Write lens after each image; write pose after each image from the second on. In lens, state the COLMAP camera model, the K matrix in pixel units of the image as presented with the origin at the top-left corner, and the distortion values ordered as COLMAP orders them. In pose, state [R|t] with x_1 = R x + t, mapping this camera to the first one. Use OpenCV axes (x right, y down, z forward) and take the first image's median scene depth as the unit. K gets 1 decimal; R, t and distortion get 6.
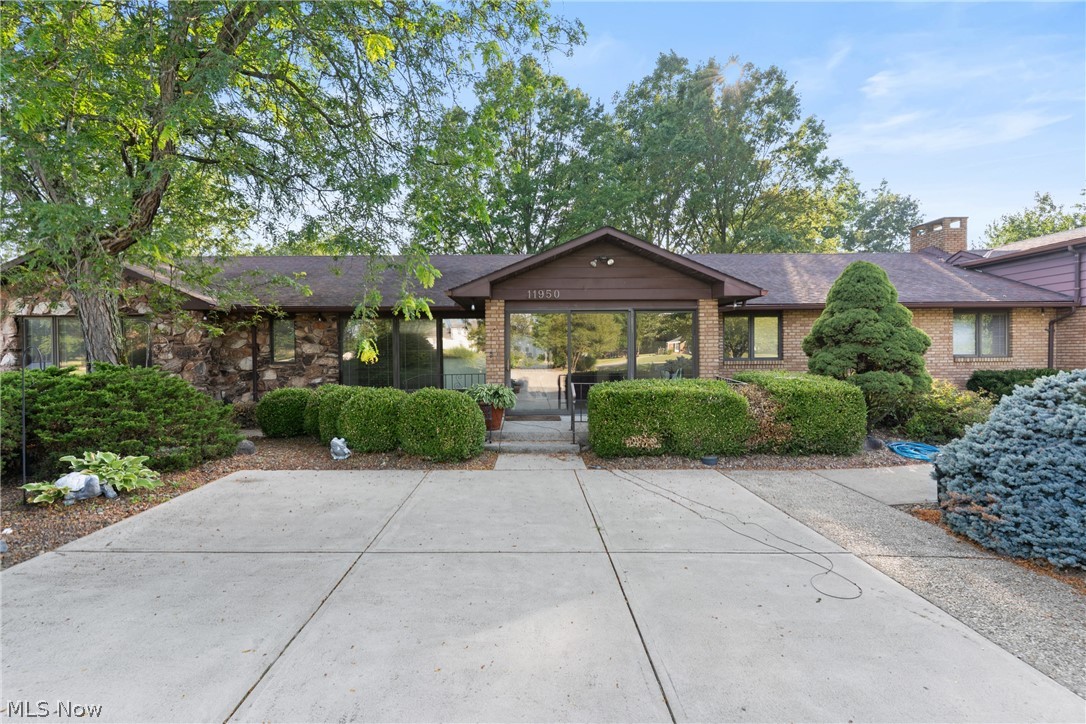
lens RADIAL K [[520.5, 0, 543.1], [0, 520.5, 357.5], [0, 0, 1]] dist [-0.000105, -0.000294]
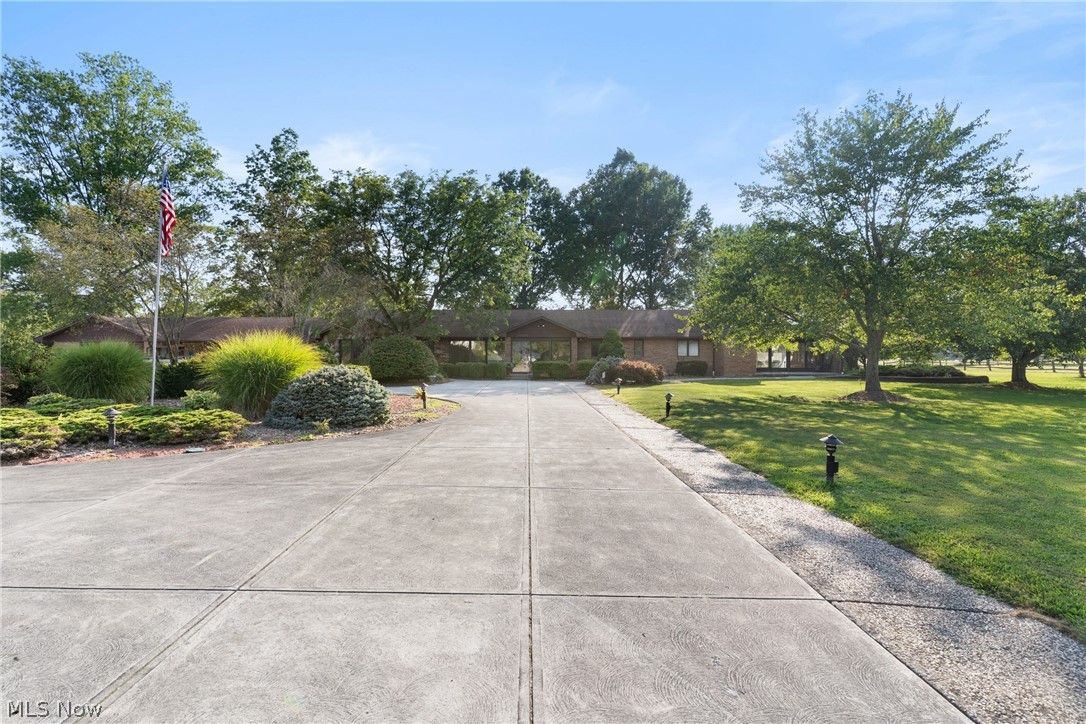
lens RADIAL K [[554.6, 0, 543.0], [0, 554.6, 362.0], [0, 0, 1]] dist [-0.000955, -0.001308]
pose [[0.999950, 0.009025, -0.004385, 0.143788], [-0.009034, 0.999957, -0.001996, 0.049090], [0.004366, 0.002035, 0.999988, -2.424722]]
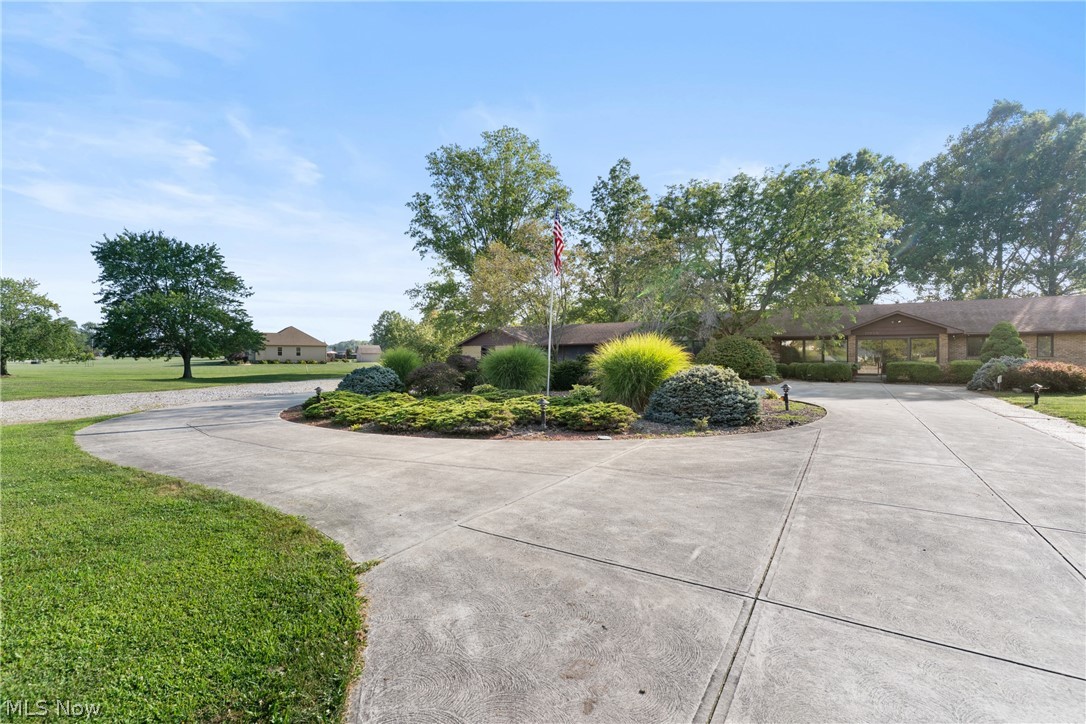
lens RADIAL K [[520.5, 0, 543.1], [0, 520.5, 357.5], [0, 0, 1]] dist [-0.000105, -0.000294]
pose [[0.844003, 0.009543, -0.536253, 0.013144], [-0.013438, 0.999904, -0.003355, 0.049524], [0.536170, 0.010038, 0.844050, -2.415652]]
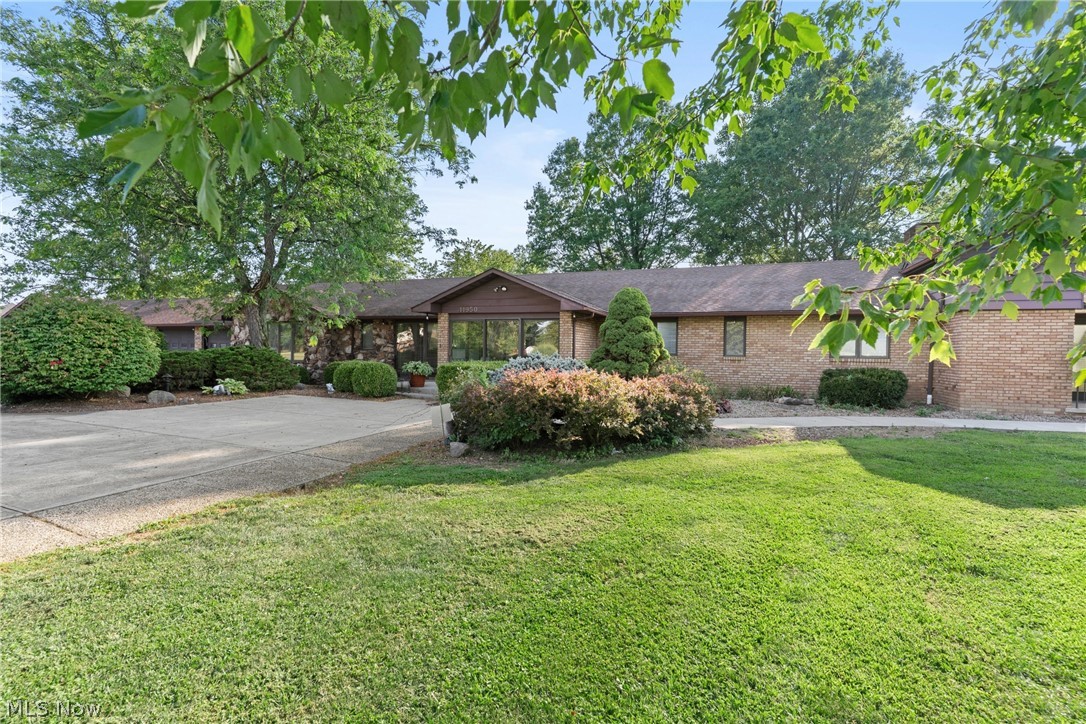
lens RADIAL K [[534.6, 0, 543.0], [0, 534.6, 362.0], [0, 0, 1]] dist [-0.001119, -0.000251]
pose [[0.921555, 0.030620, -0.387038, 0.858895], [-0.026250, 0.999518, 0.016573, 0.008535], [0.387359, -0.005113, 0.921915, -0.446849]]
